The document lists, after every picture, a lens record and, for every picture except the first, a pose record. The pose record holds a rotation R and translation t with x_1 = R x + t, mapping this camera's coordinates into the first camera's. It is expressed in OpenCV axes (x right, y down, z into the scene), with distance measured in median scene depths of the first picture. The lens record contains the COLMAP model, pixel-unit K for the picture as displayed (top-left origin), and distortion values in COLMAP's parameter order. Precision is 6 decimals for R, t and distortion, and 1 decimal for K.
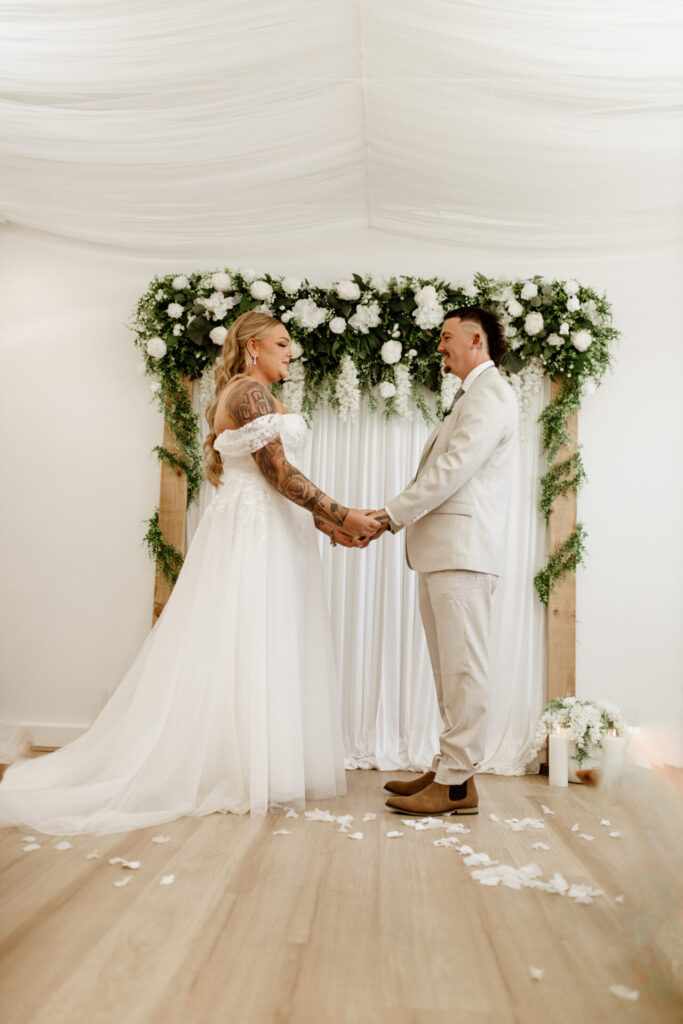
lens RADIAL K [[980.3, 0, 341.5], [0, 980.3, 512.0], [0, 0, 1]] dist [-0.003996, 0.004701]
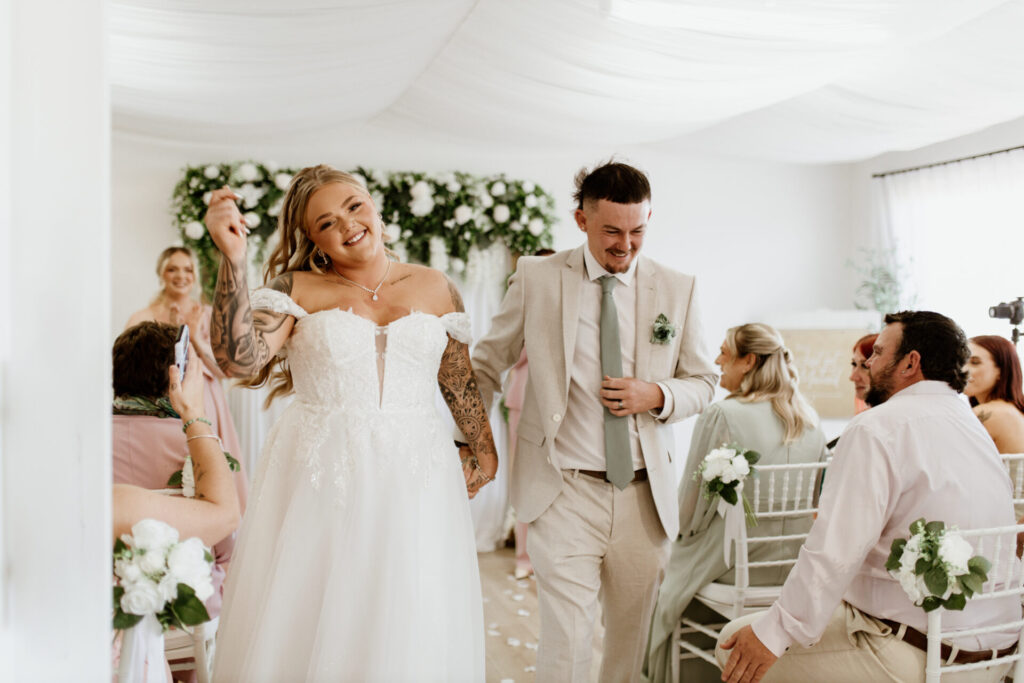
lens RADIAL K [[980.3, 0, 523.8], [0, 980.3, 340.5], [0, 0, 1]] dist [-0.003996, 0.004701]
pose [[0.942740, -0.035729, 0.331610, -0.212124], [-0.009180, 0.991089, 0.132882, -0.196942], [-0.333403, -0.128318, 0.934011, -0.247415]]
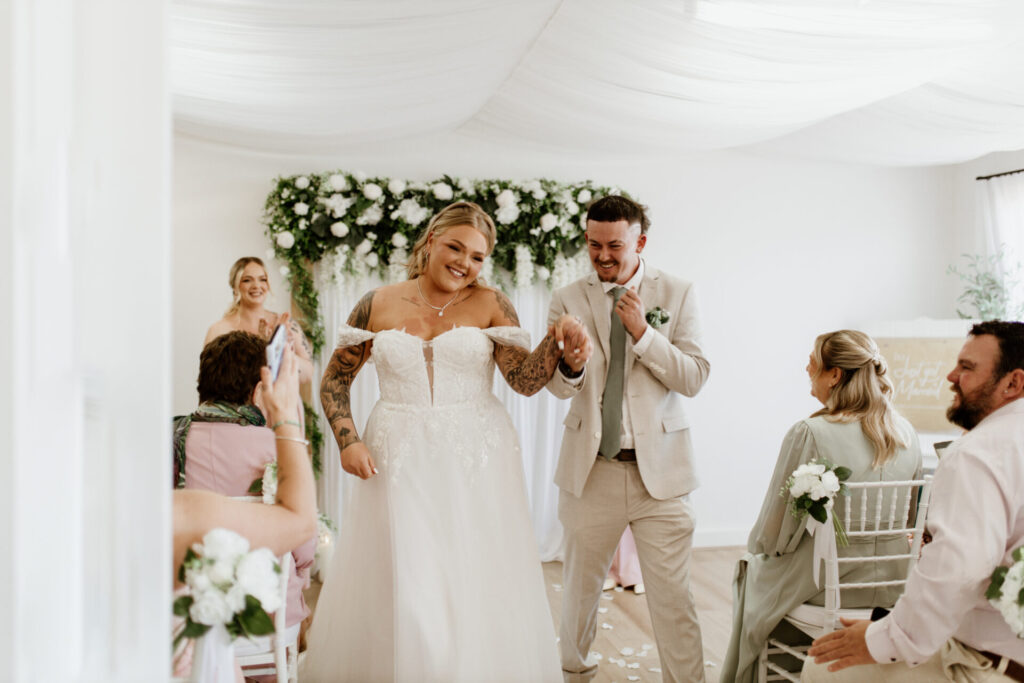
lens RADIAL K [[978.6, 0, 520.6], [0, 978.6, 338.6], [0, 0, 1]] dist [0.000977, -0.009671]
pose [[0.970638, -0.029835, 0.238686, -0.199996], [-0.000138, 0.992209, 0.124584, -0.197511], [-0.240544, -0.120959, 0.963072, -0.238692]]
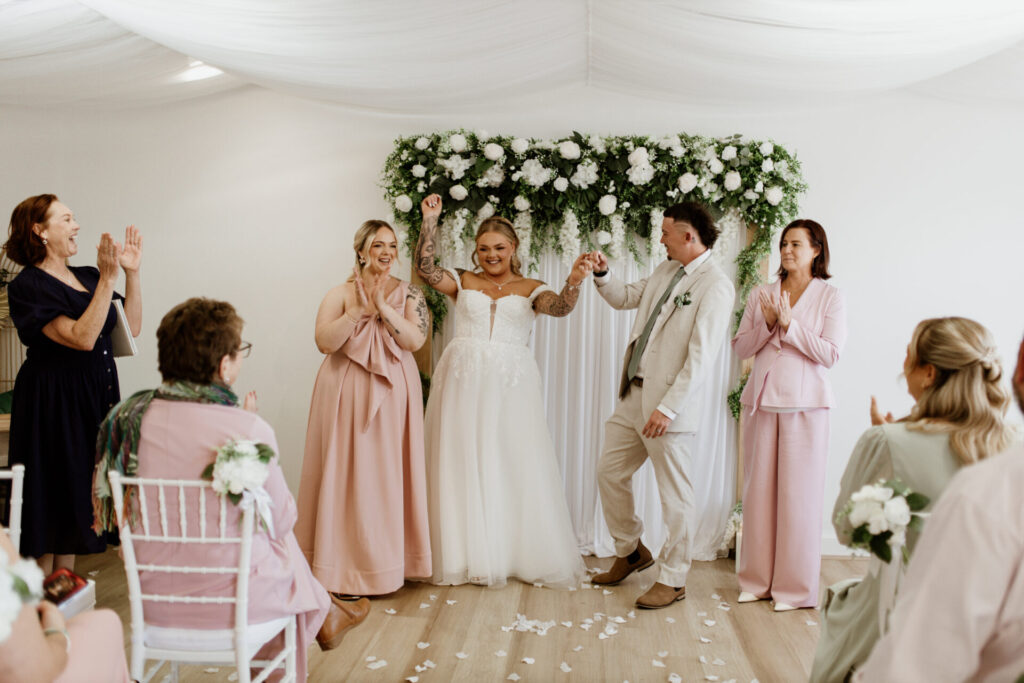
lens RADIAL K [[978.6, 0, 520.6], [0, 978.6, 338.6], [0, 0, 1]] dist [0.000977, -0.009671]
pose [[0.999789, -0.007327, -0.019214, -0.030280], [0.010272, 0.987394, 0.157945, -0.191759], [0.017814, -0.158109, 0.987261, -0.160124]]
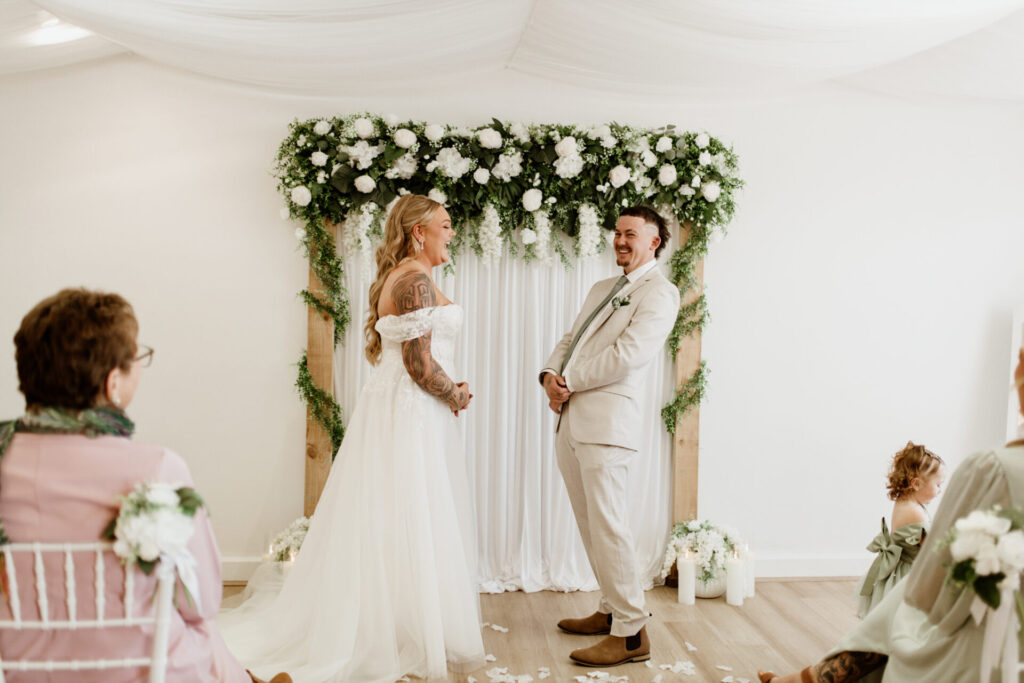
lens RADIAL K [[978.6, 0, 520.6], [0, 978.6, 338.6], [0, 0, 1]] dist [0.000977, -0.009671]
pose [[0.990802, -0.018986, 0.133983, -0.103369], [-0.000523, 0.989564, 0.144090, -0.168170], [-0.135321, -0.142834, 0.980452, -0.034530]]
